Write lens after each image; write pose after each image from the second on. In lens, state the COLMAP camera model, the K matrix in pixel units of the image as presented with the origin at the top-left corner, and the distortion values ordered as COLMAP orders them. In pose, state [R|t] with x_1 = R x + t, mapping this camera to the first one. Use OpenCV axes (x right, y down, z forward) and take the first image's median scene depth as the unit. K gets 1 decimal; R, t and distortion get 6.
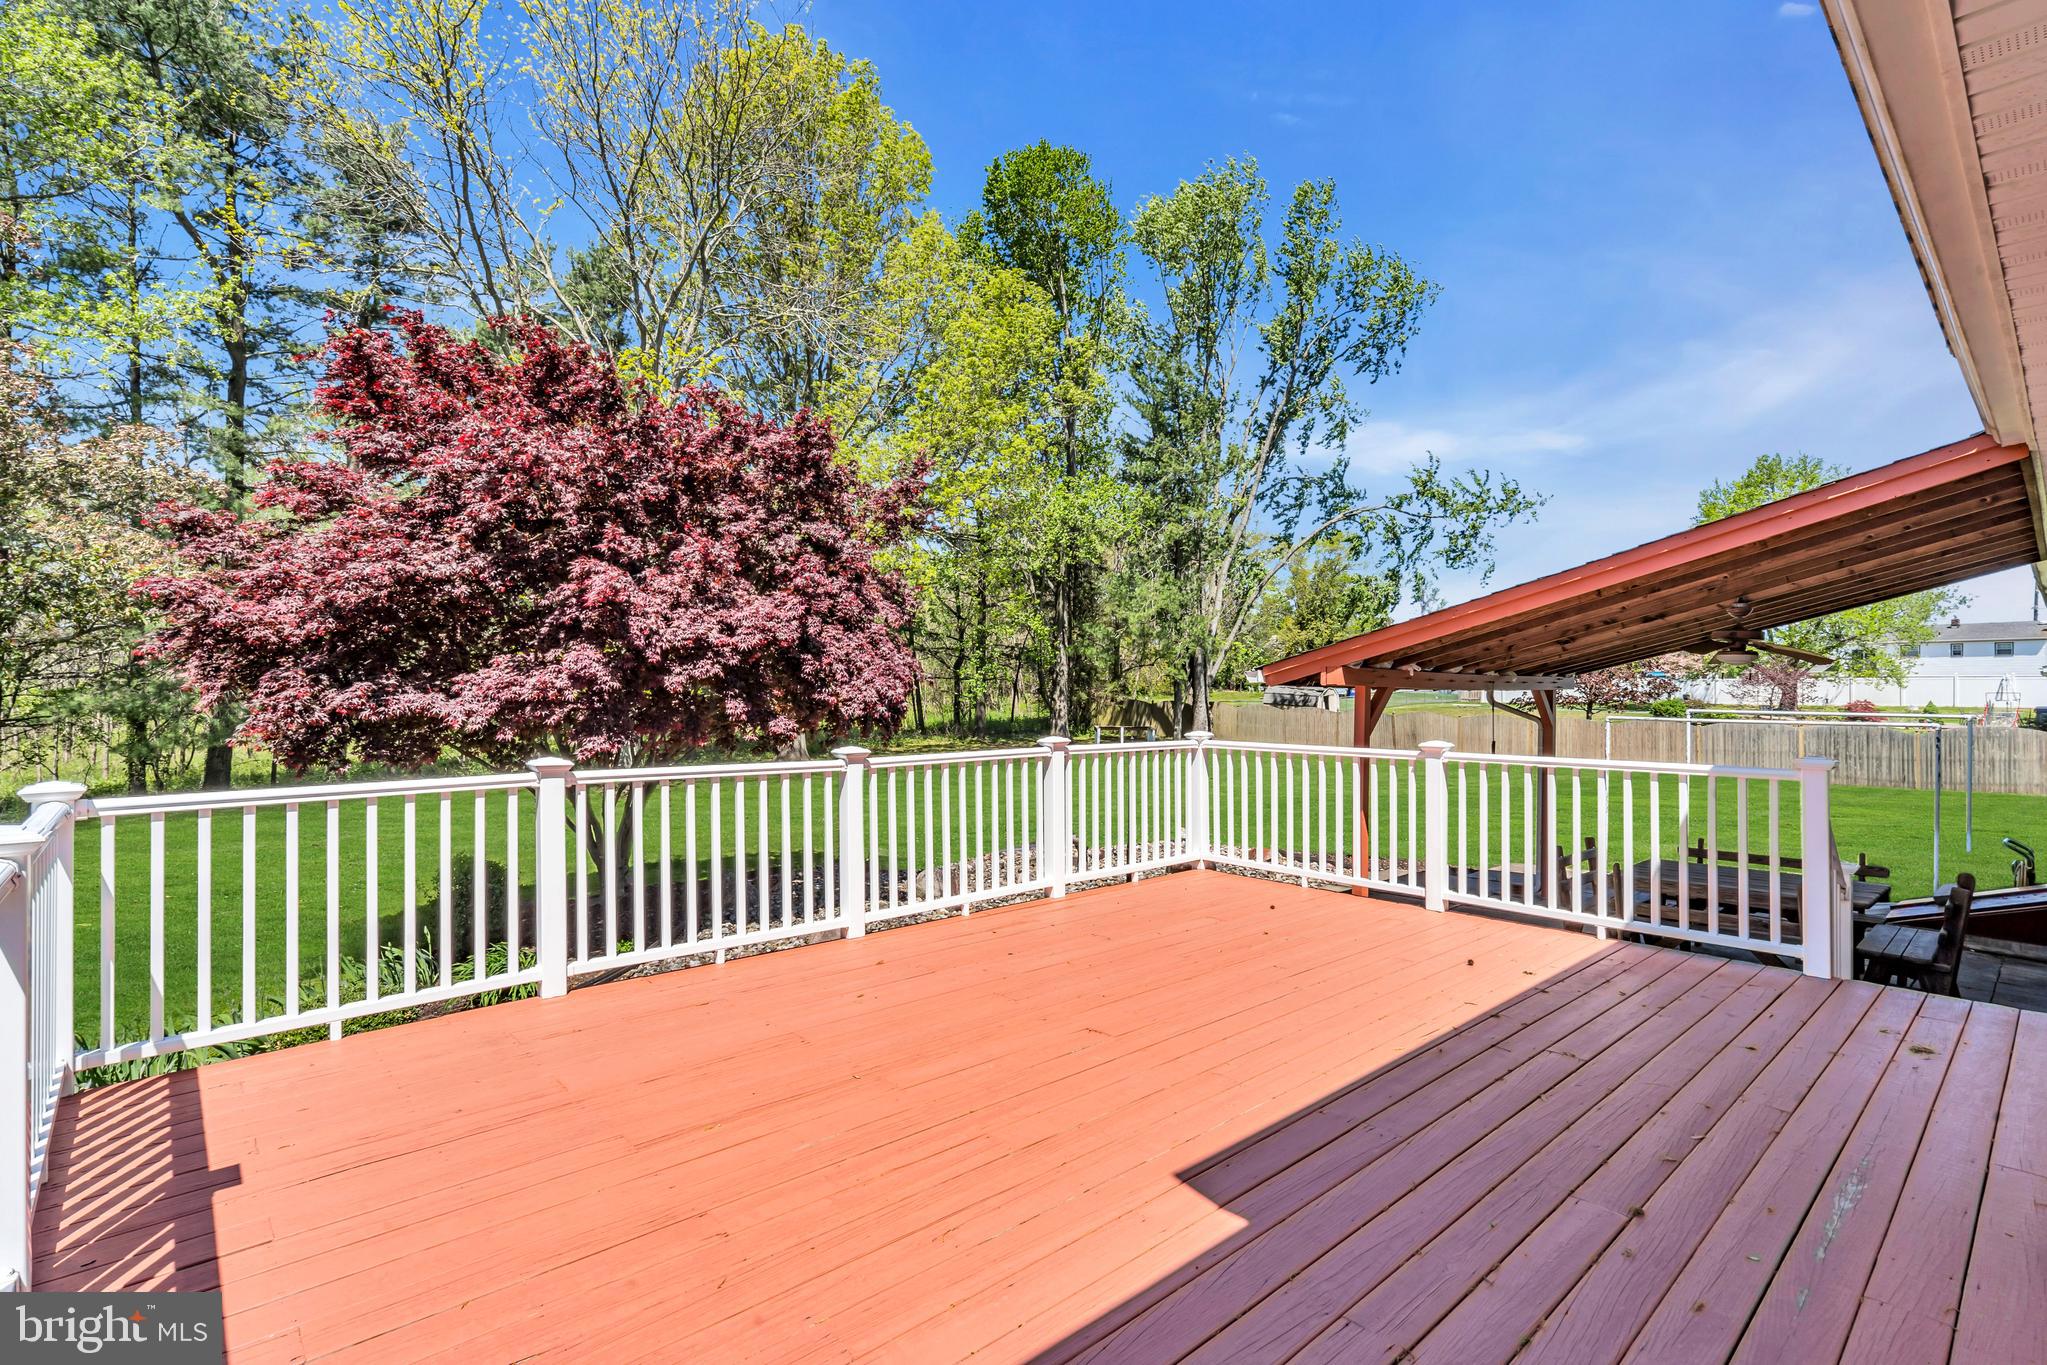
lens RADIAL K [[930.5, 0, 1034.0], [0, 930.5, 699.1], [0, 0, 1]] dist [0.011792, 0.000642]
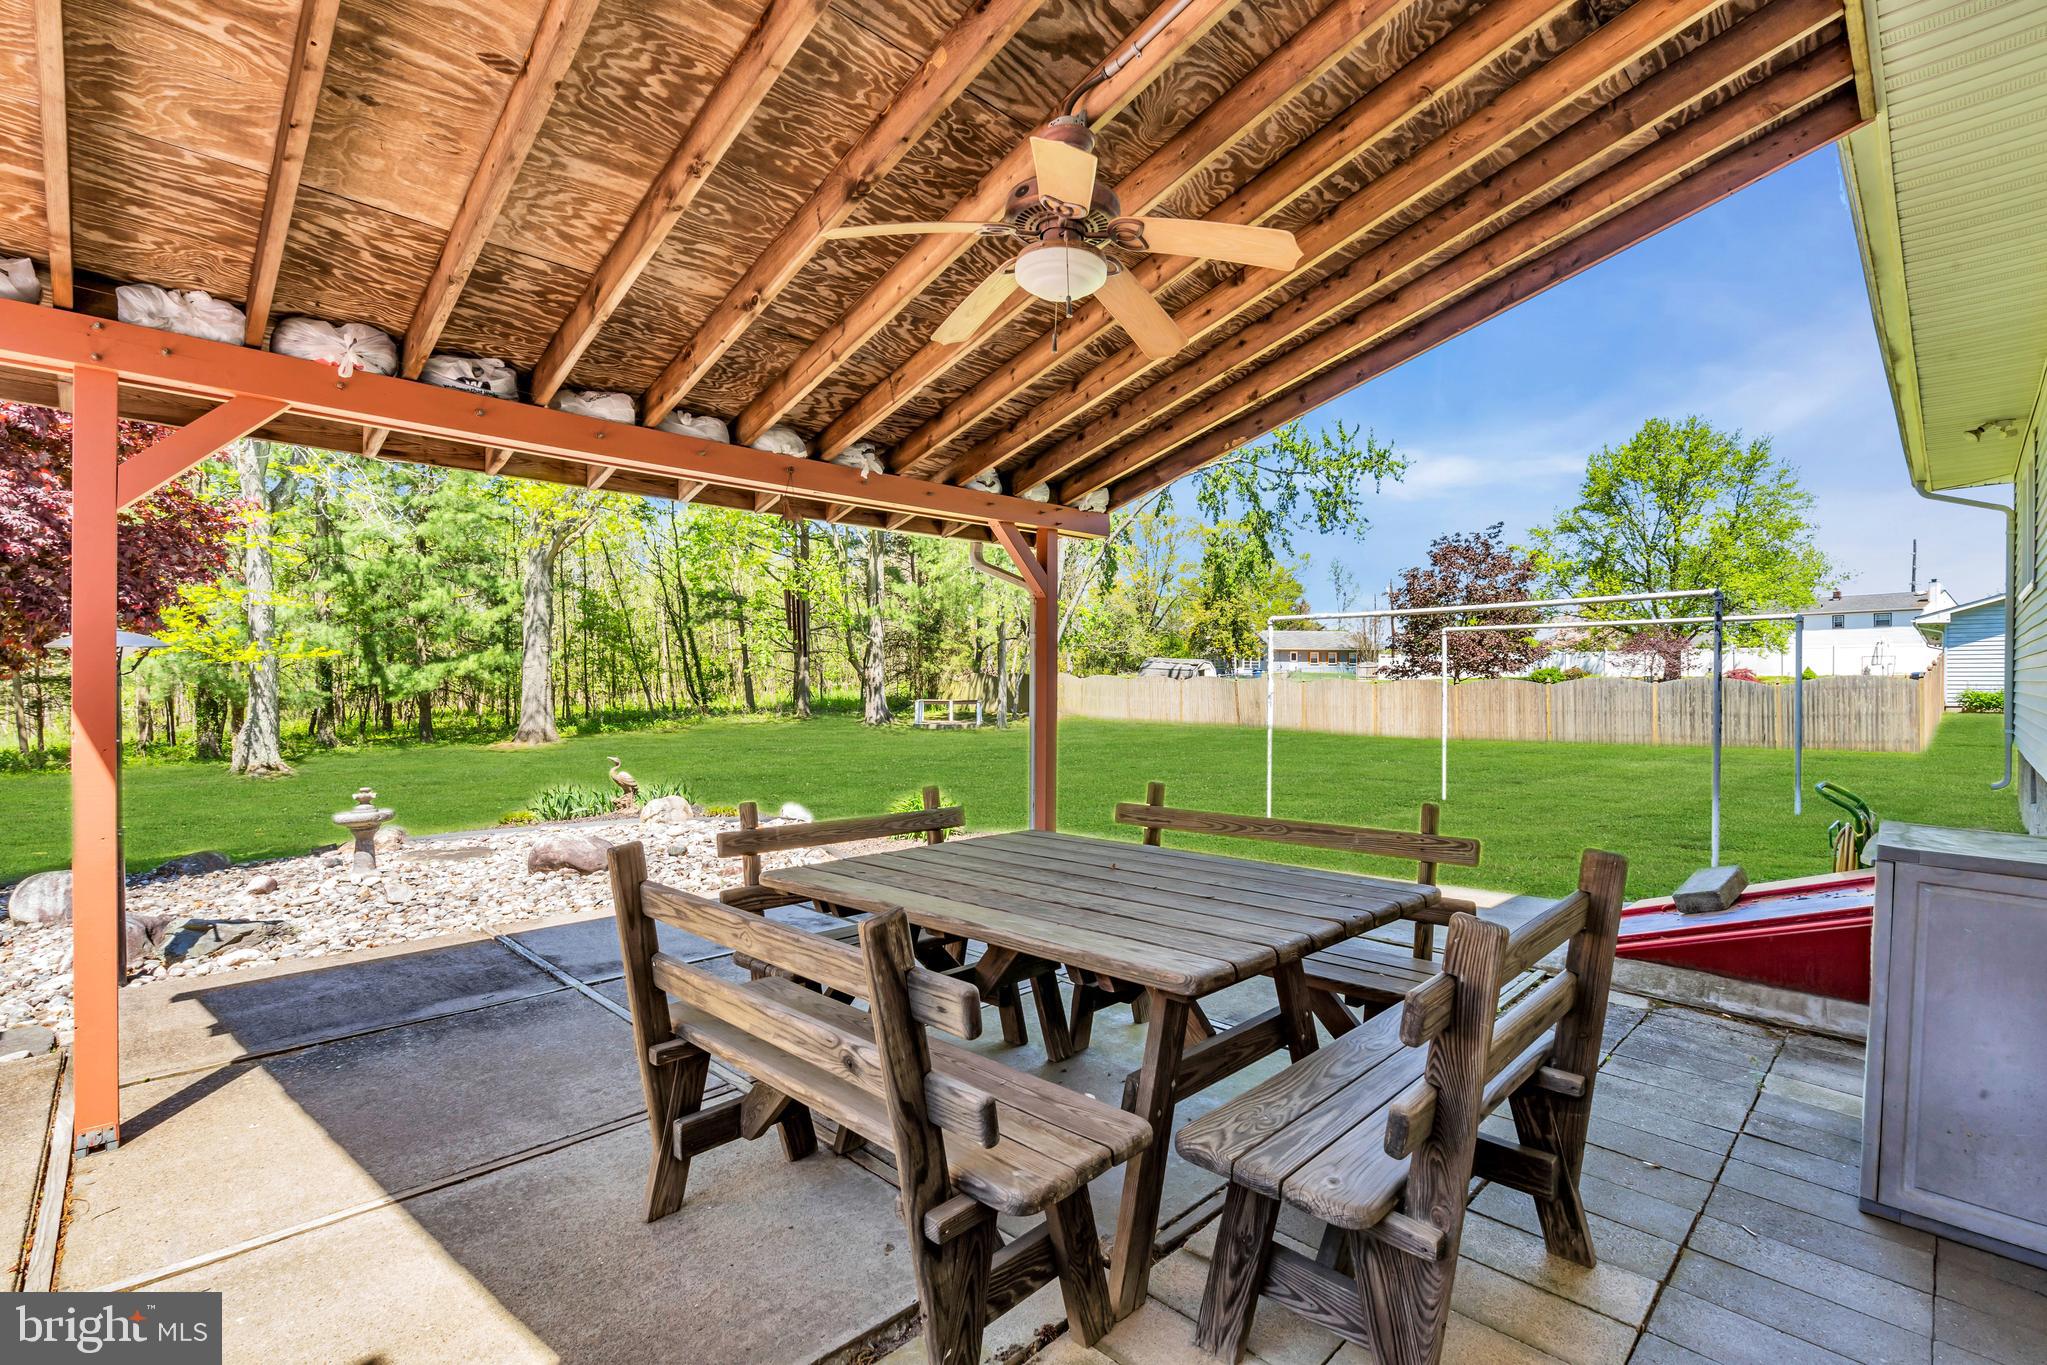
lens RADIAL K [[930.5, 0, 1016.2], [0, 930.5, 675.0], [0, 0, 1]] dist [0.011792, 0.000642]
pose [[0.998599, -0.010201, 0.051914, 0.090309], [0.010945, 0.999841, -0.014066, 0.014759], [-0.051762, 0.014615, 0.998553, 0.080310]]
